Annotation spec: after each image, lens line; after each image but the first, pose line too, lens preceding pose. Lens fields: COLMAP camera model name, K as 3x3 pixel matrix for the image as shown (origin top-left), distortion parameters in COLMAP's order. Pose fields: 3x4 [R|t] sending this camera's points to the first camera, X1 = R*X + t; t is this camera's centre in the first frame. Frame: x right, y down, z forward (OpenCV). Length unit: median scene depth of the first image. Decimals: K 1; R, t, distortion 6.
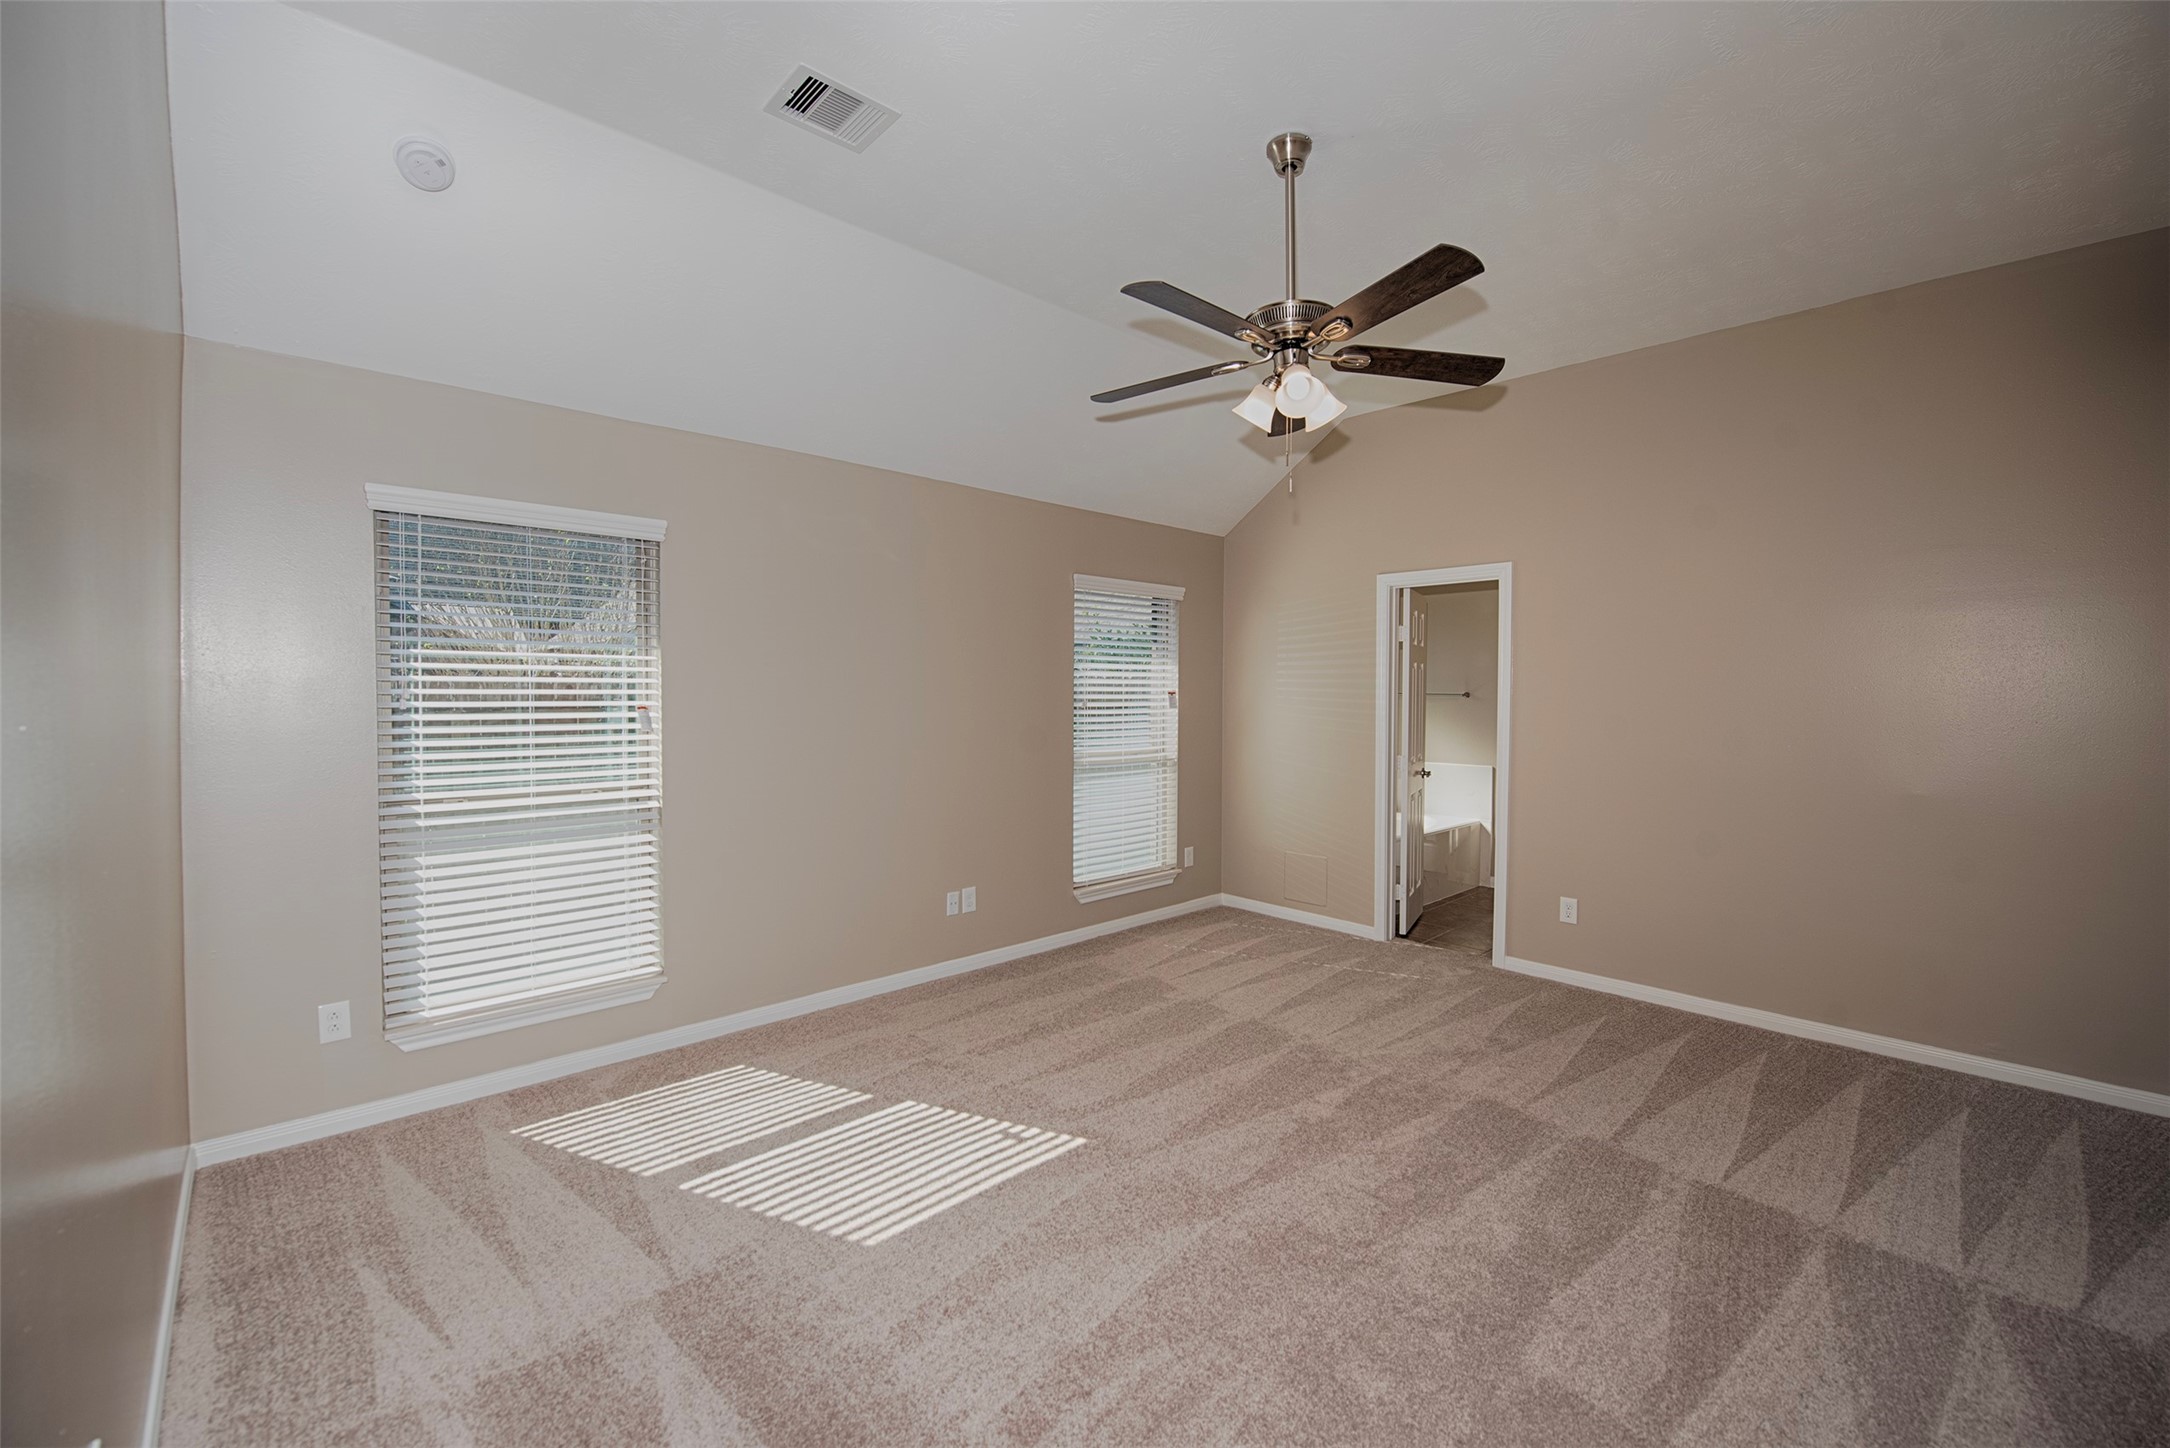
lens RADIAL K [[871.8, 0, 1116.3], [0, 871.8, 712.6], [0, 0, 1]] dist [-0.012786, -0.004803]
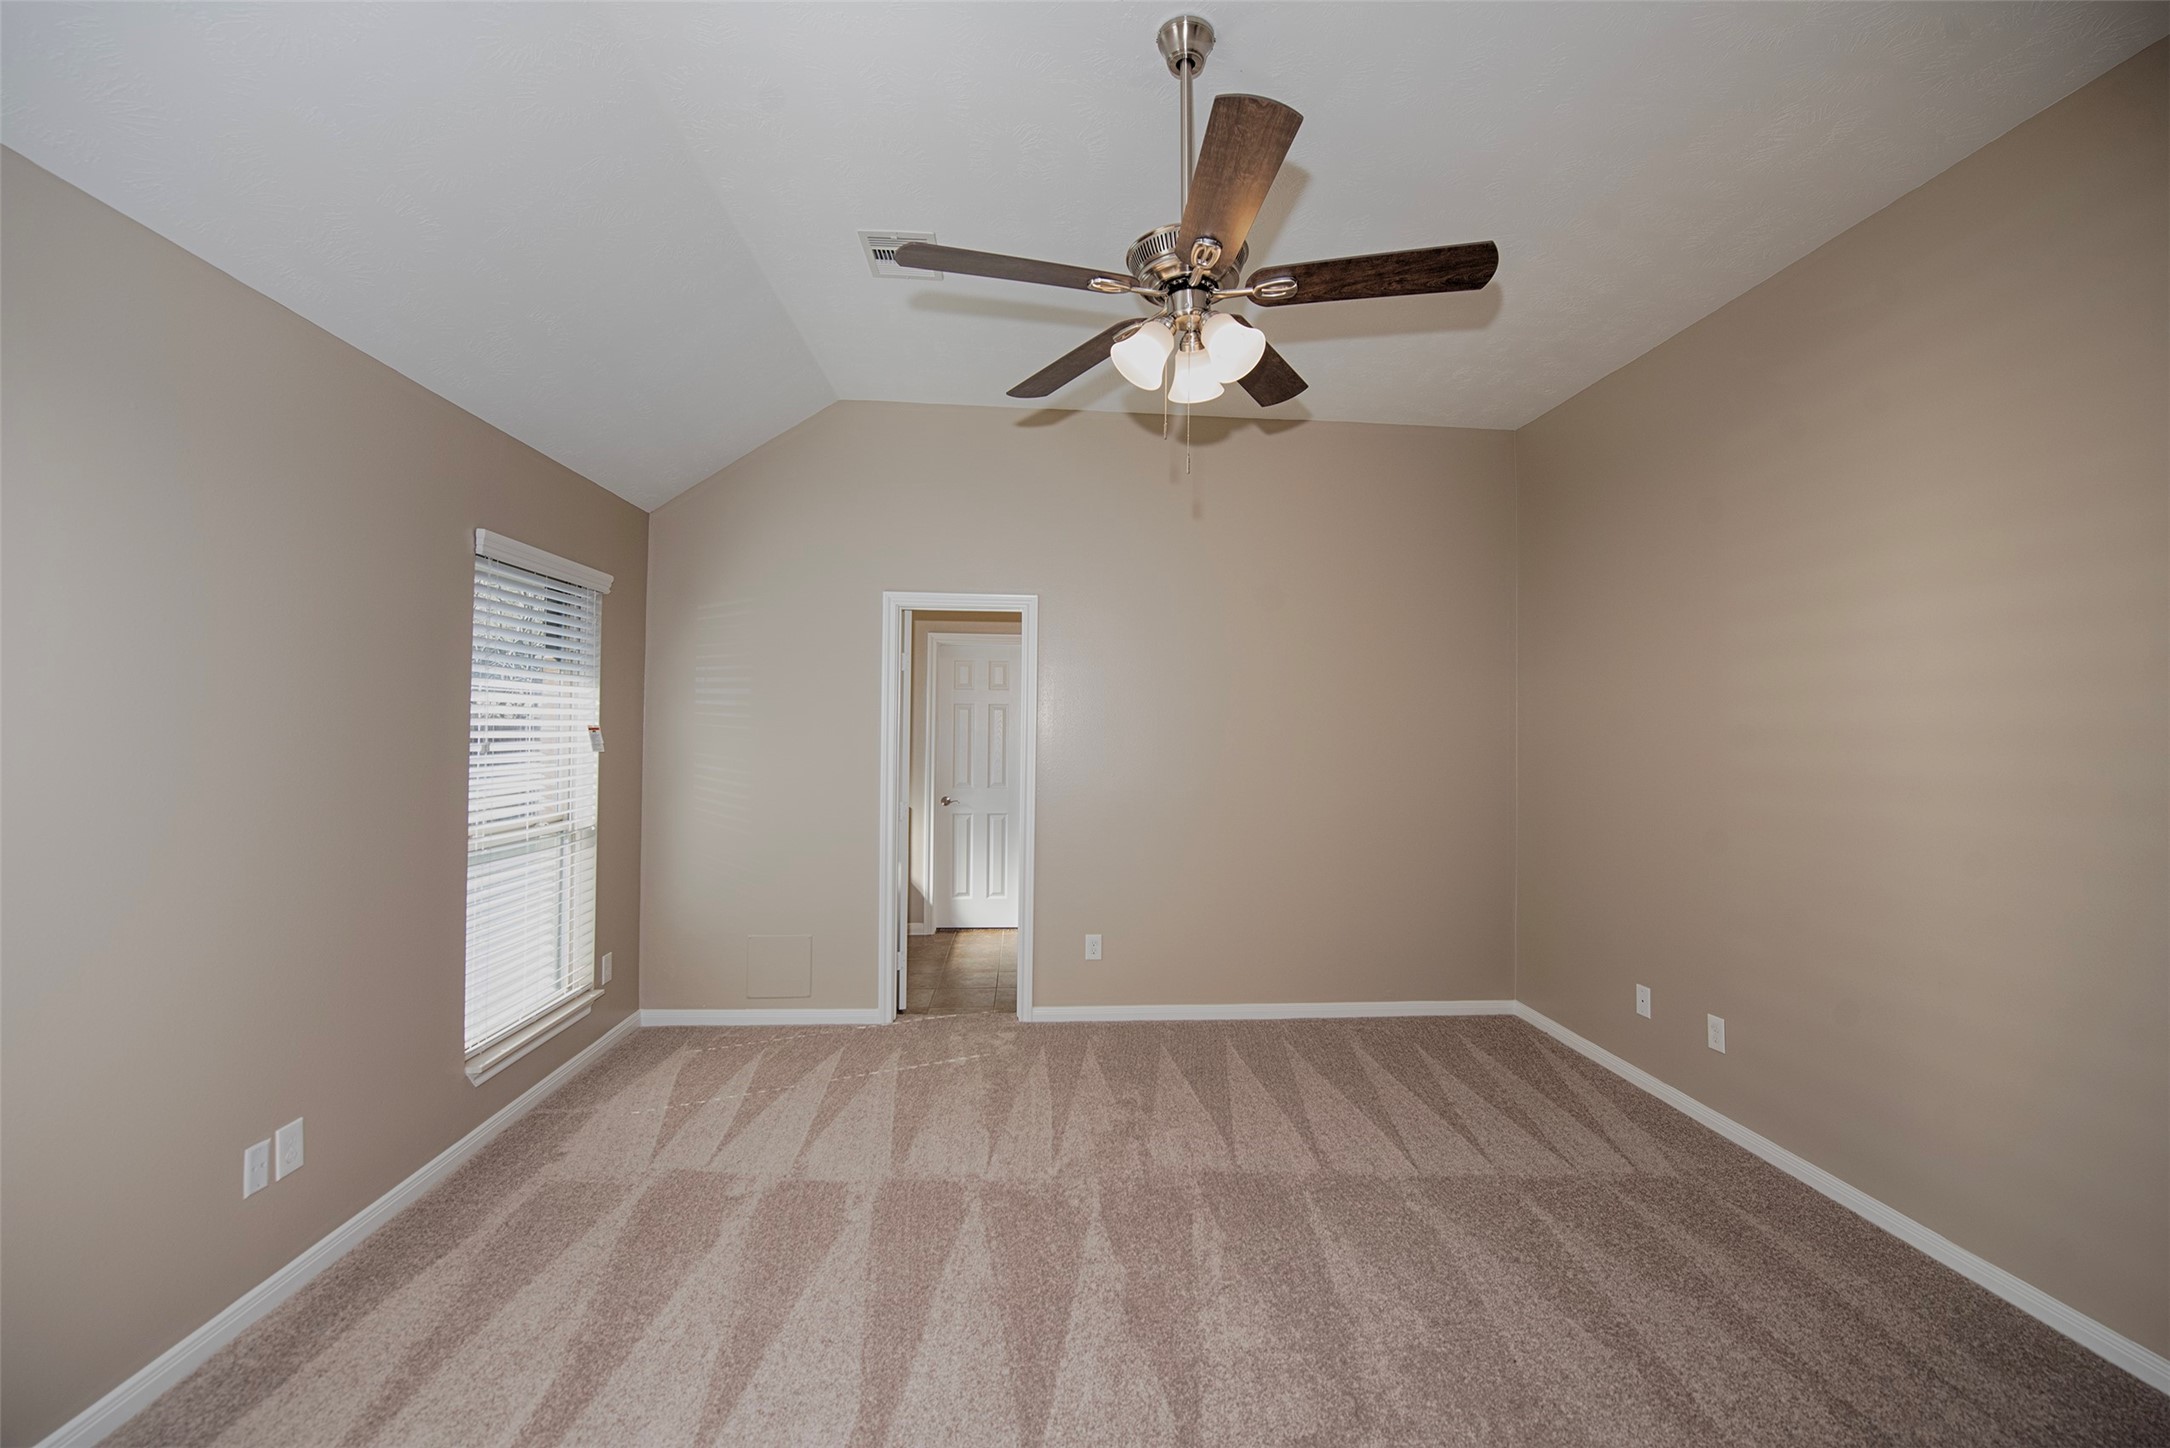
lens RADIAL K [[871.8, 0, 1116.3], [0, 871.8, 712.6], [0, 0, 1]] dist [-0.012786, -0.004803]
pose [[0.633610, 0.021581, 0.773352, -0.252025], [0.009725, 0.999310, -0.035855, -0.008196], [-0.773592, 0.030239, 0.632962, 0.332250]]
